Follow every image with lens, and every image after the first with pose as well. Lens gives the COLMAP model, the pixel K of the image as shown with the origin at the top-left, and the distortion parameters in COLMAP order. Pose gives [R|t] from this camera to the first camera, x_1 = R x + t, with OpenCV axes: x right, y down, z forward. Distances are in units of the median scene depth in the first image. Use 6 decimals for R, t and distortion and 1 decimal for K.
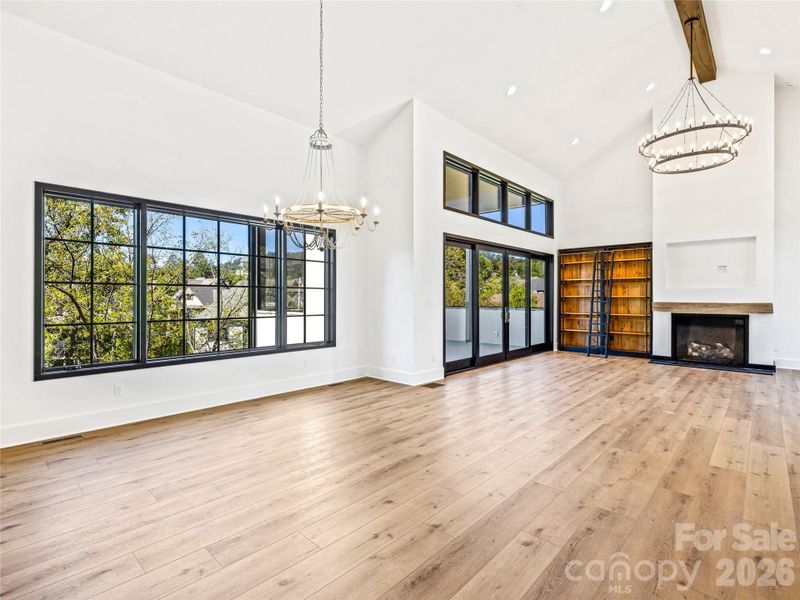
lens RADIAL K [[387.6, 0, 398.8], [0, 387.6, 293.0], [0, 0, 1]] dist [-0.001880, -0.000523]
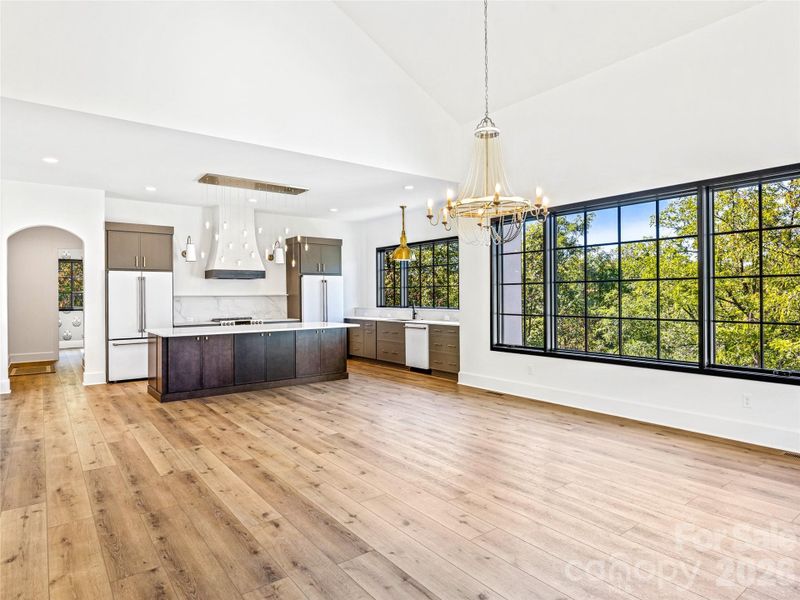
lens RADIAL K [[477.9, 0, 400.4], [0, 477.9, 296.6], [0, 0, 1]] dist [0.003698, 0.001229]
pose [[-0.166354, 0.004567, -0.986056, 1.016151], [0.018720, 0.999824, 0.001472, 0.008030], [0.985888, -0.018214, -0.166410, 1.009491]]
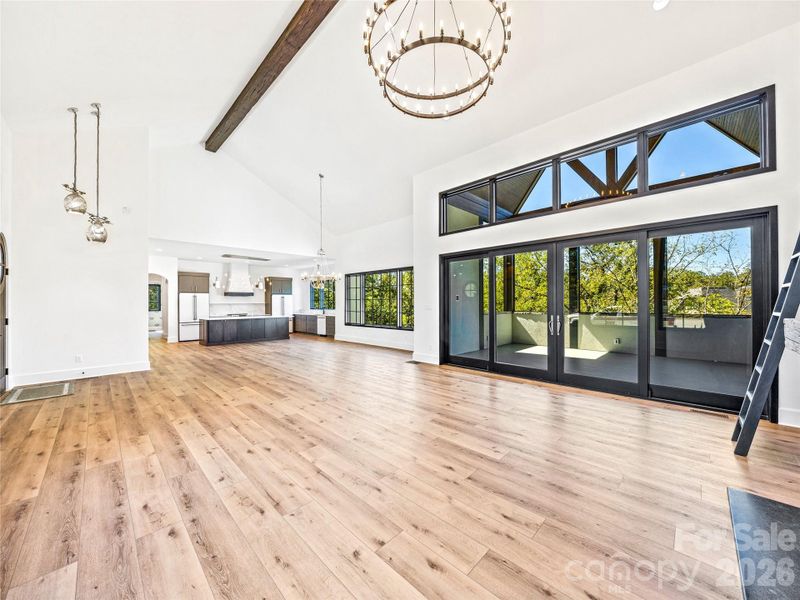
lens RADIAL K [[298.7, 0, 402.4], [0, 298.7, 303.8], [0, 0, 1]] dist [-0.001613, -0.000222]
pose [[-0.010442, 0.002044, -0.999943, 2.180412], [0.015508, 0.999878, 0.001882, 0.013415], [0.999825, -0.015487, -0.010472, 1.696873]]
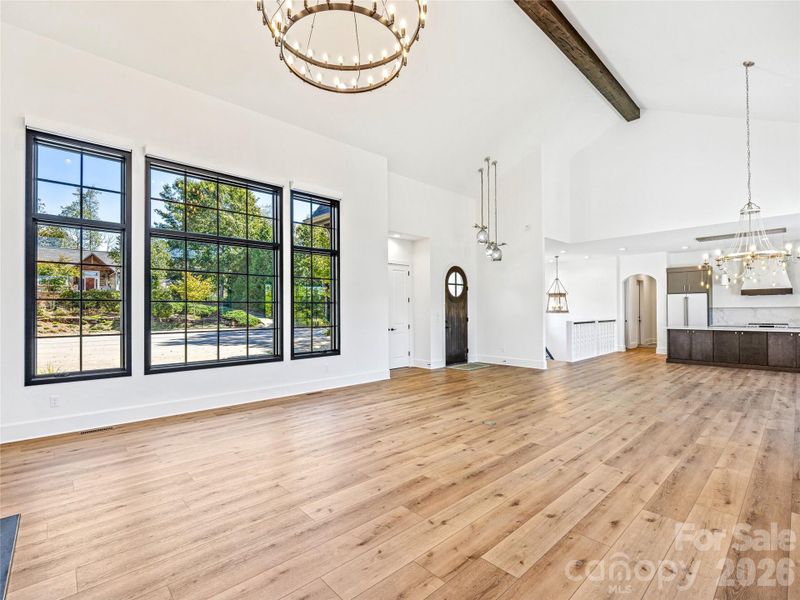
lens RADIAL K [[376.0, 0, 399.9], [0, 376.0, 309.7], [0, 0, 1]] dist [0.001075, 0.000351]
pose [[-0.998089, 0.006125, 0.061486, 1.163081], [0.005289, 0.999891, -0.013755, 0.032416], [-0.061564, -0.013404, -0.998013, 2.675128]]
